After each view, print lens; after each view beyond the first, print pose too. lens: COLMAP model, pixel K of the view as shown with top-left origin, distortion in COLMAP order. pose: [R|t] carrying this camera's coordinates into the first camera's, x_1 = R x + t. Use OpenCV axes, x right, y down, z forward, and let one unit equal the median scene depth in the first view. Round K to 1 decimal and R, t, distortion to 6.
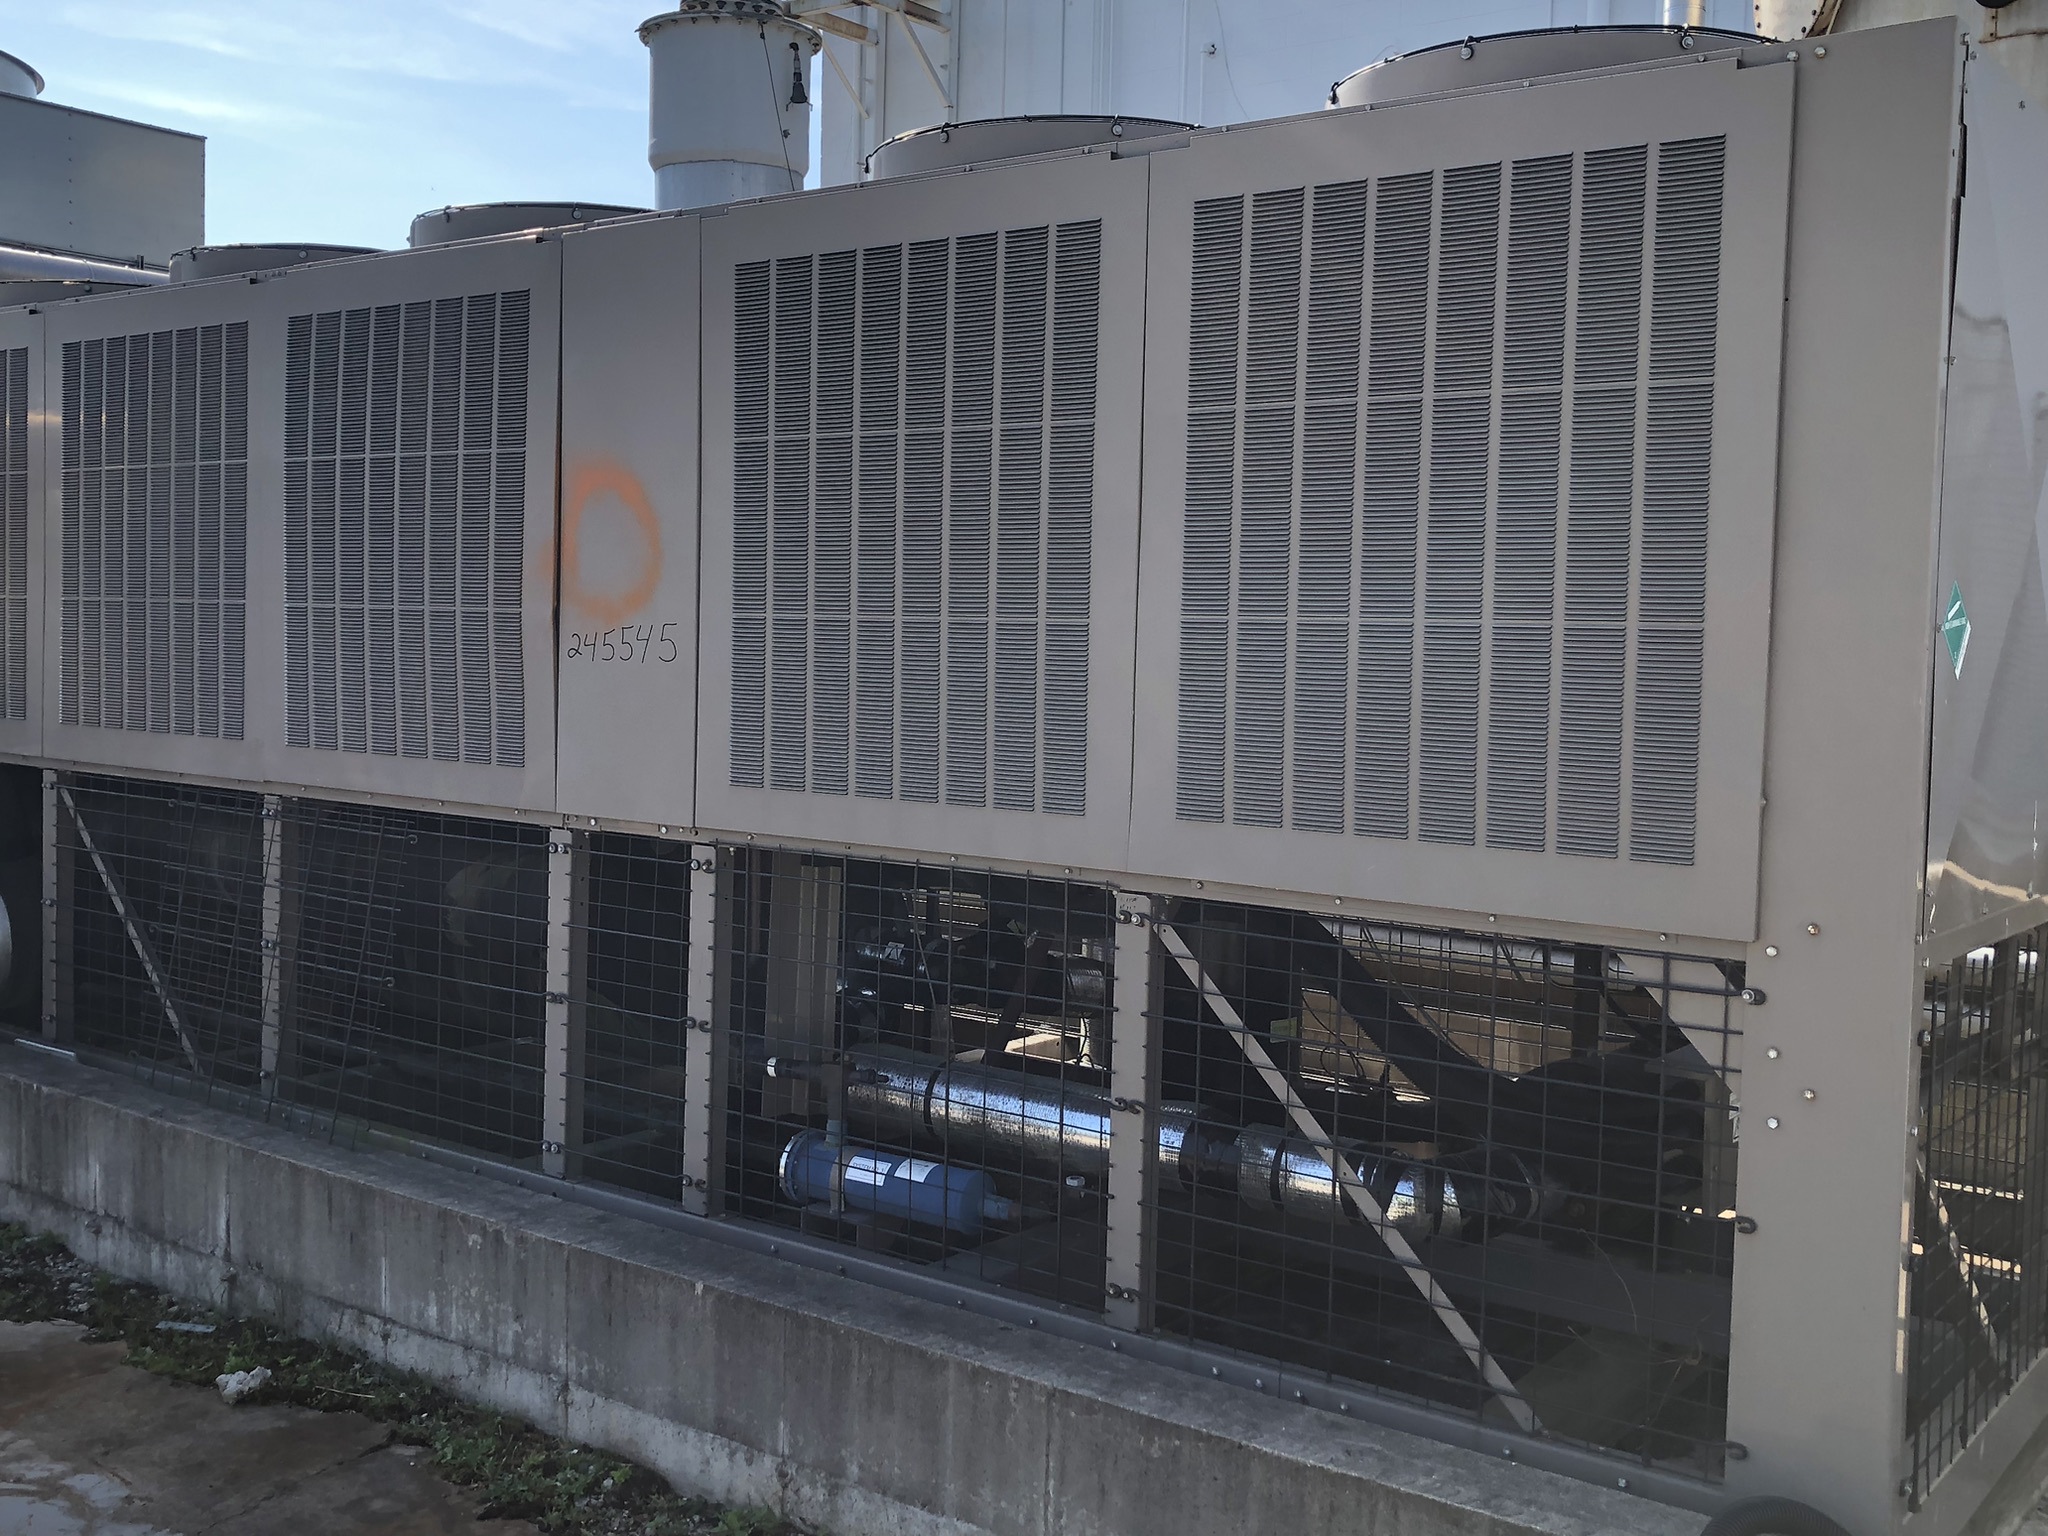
lens RADIAL K [[2110.9, 0, 1024.0], [0, 2110.9, 768.0], [0, 0, 1]] dist [0.059256, -0.121771]
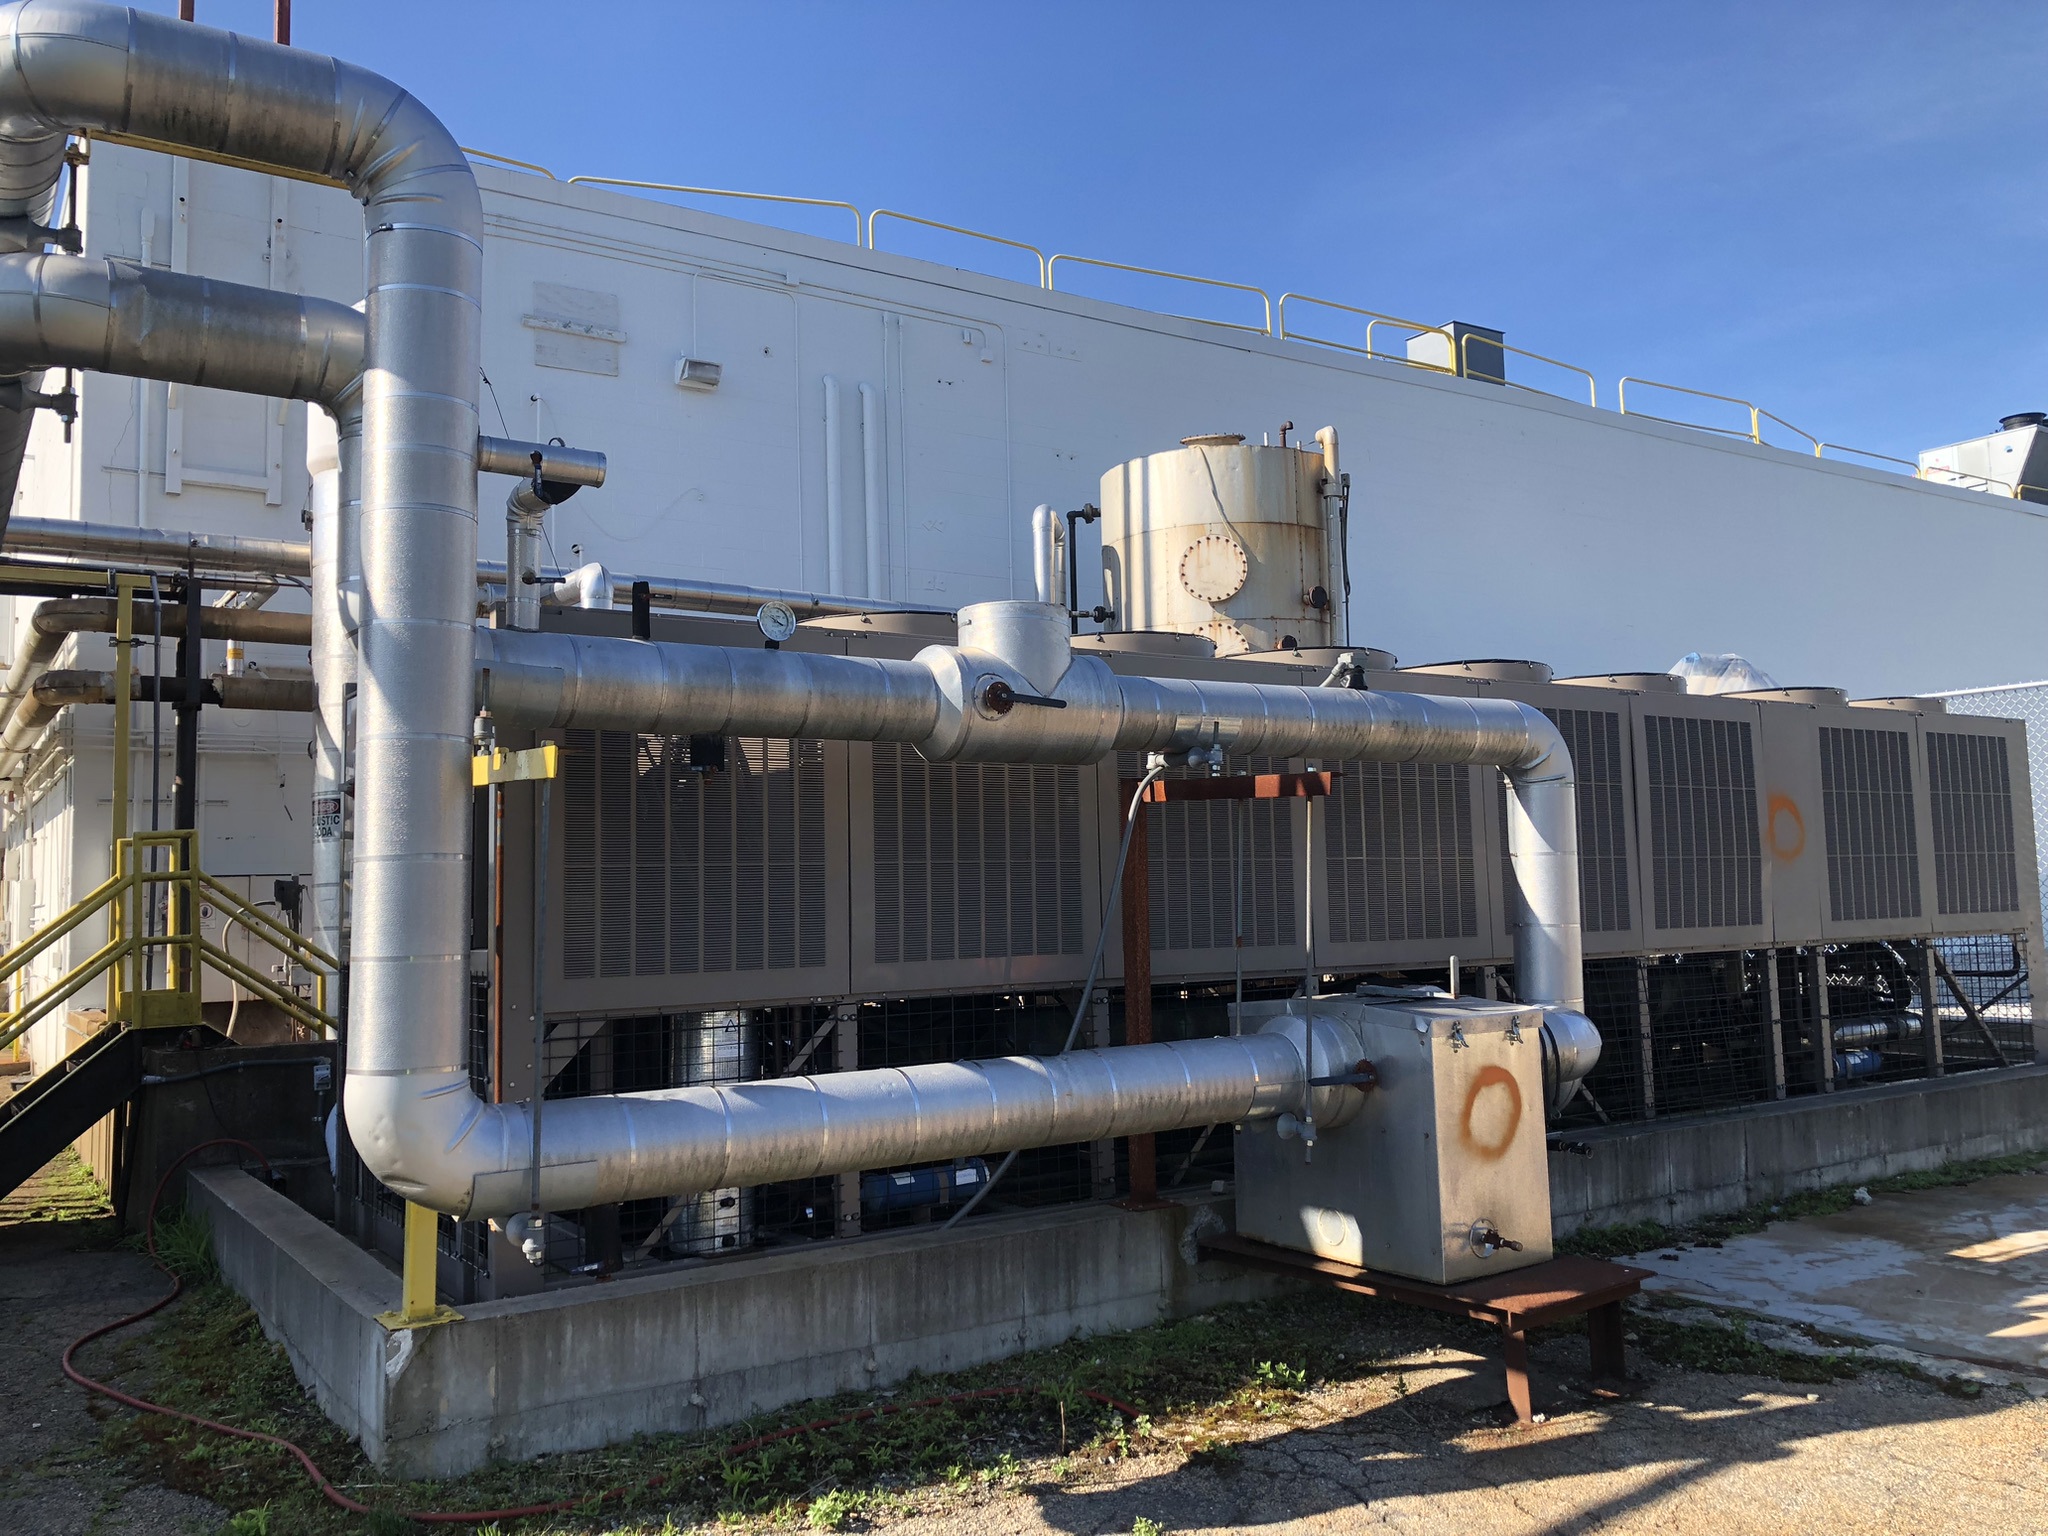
lens RADIAL K [[1656.9, 0, 1027.4], [0, 1656.9, 752.5], [0, 0, 1]] dist [0.044374, -0.074190]
pose [[0.318940, 0.050199, 0.946444, -2.481063], [0.091514, 0.992299, -0.083471, -0.120478], [-0.943346, 0.113235, 0.311890, 1.293113]]
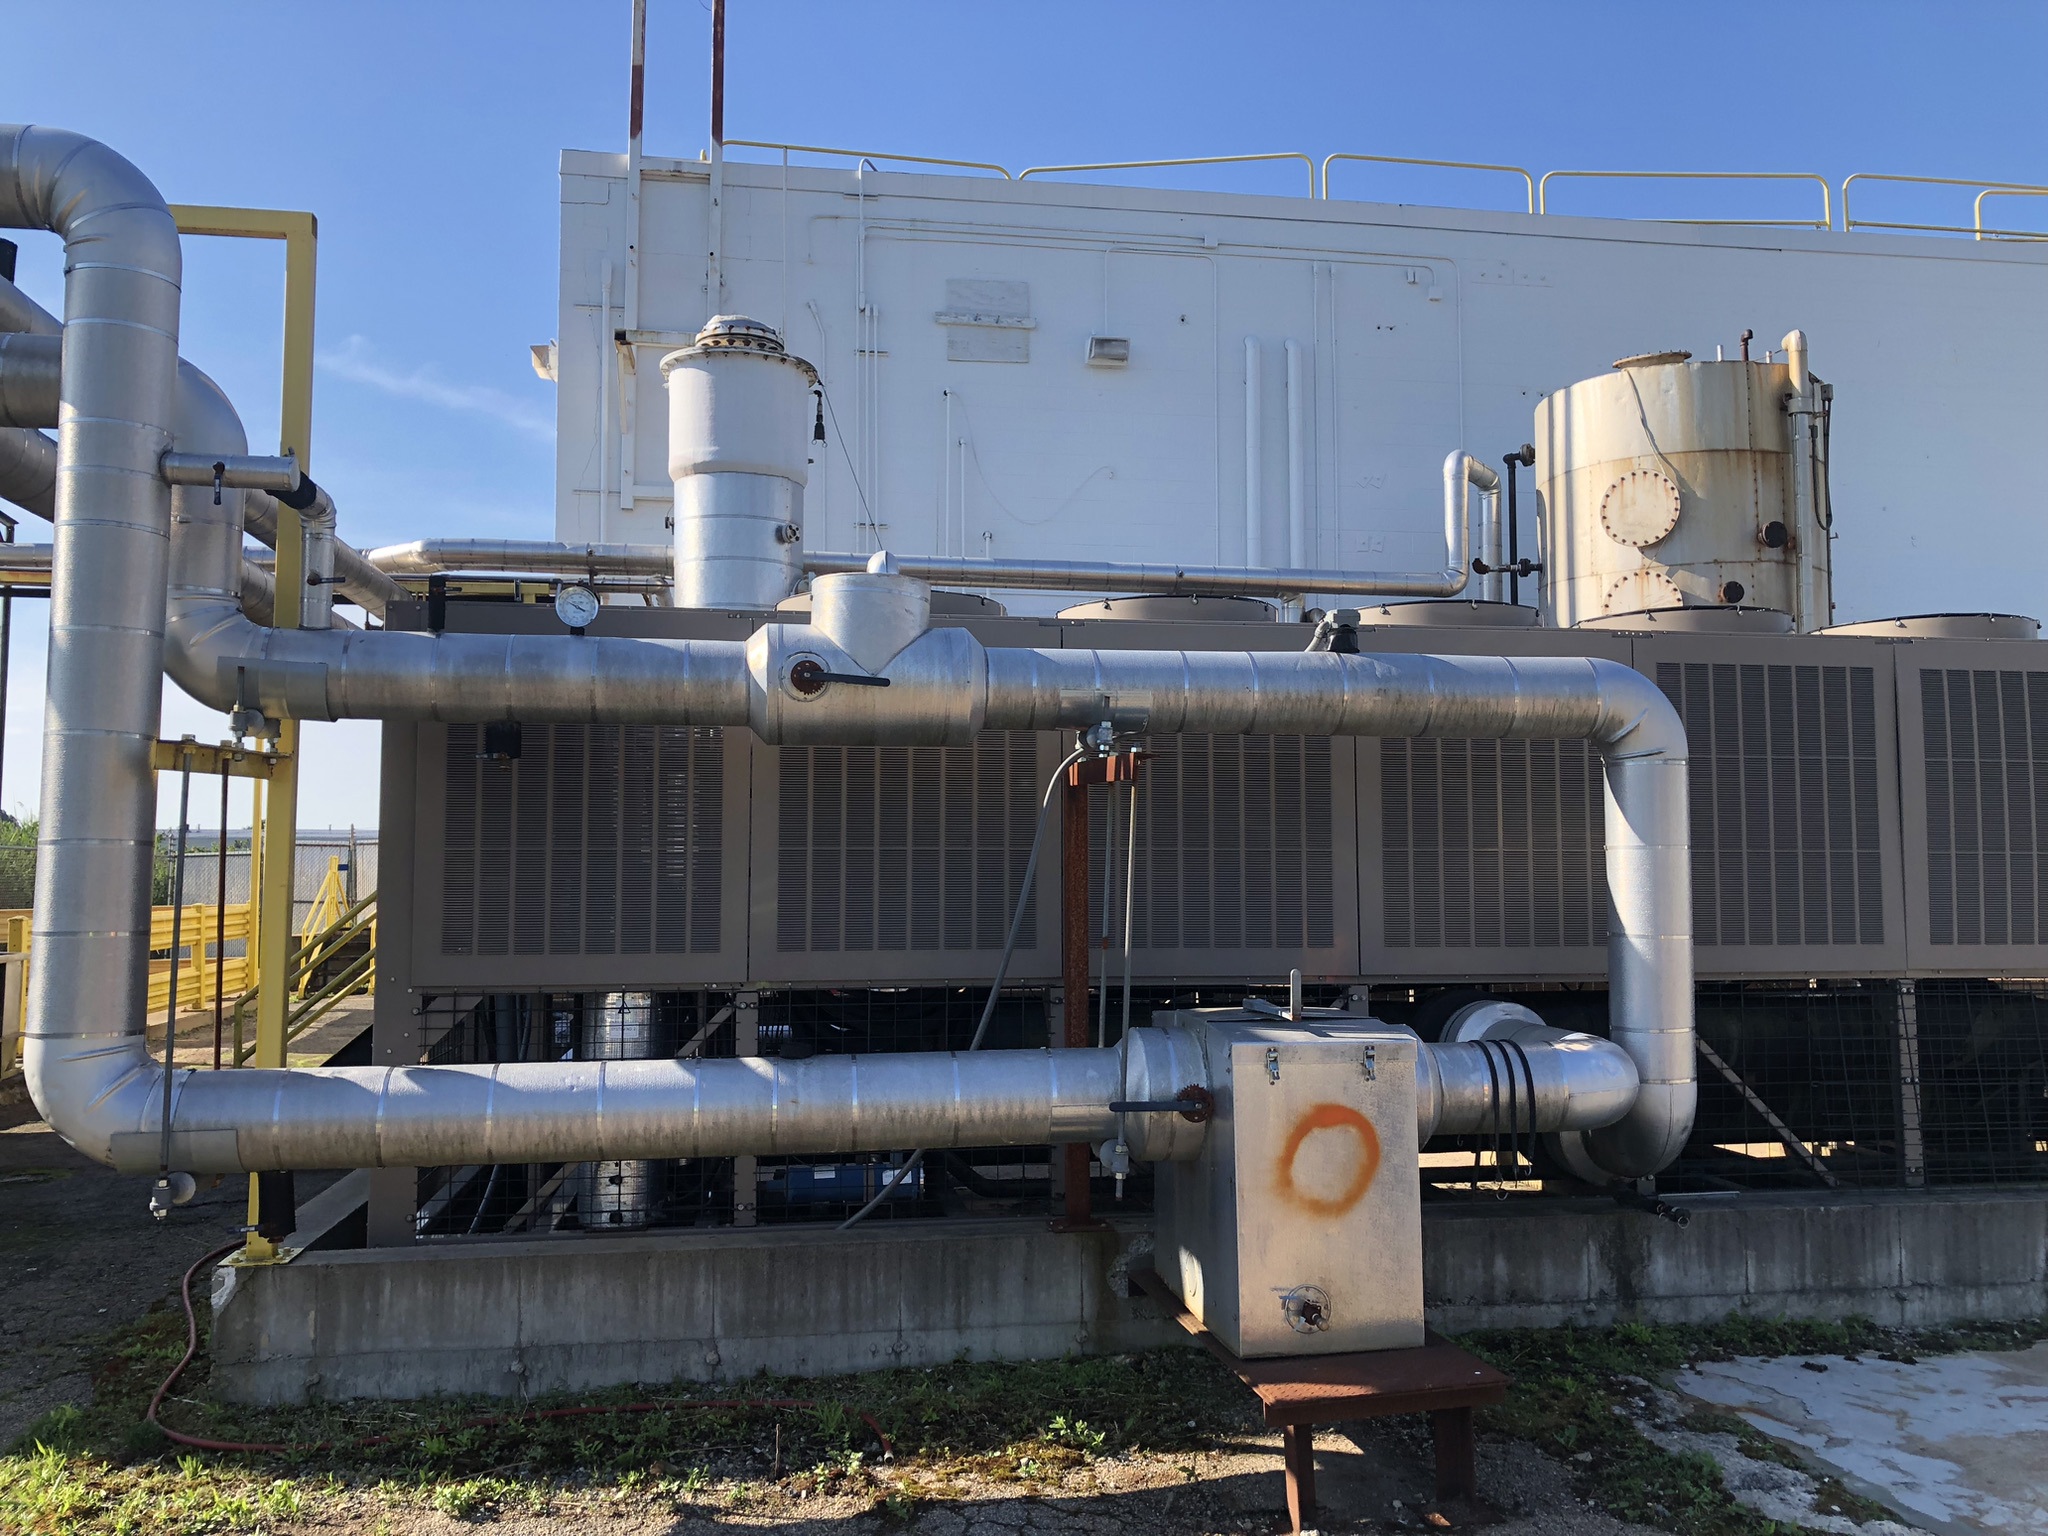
lens RADIAL K [[1657.3, 0, 1024.2], [0, 1657.3, 759.9], [0, 0, 1]] dist [0.023369, -0.008616]
pose [[0.681629, 0.025845, 0.731241, -2.070146], [0.064927, 0.993297, -0.095629, -0.086499], [-0.728811, 0.112661, 0.675382, 0.798235]]
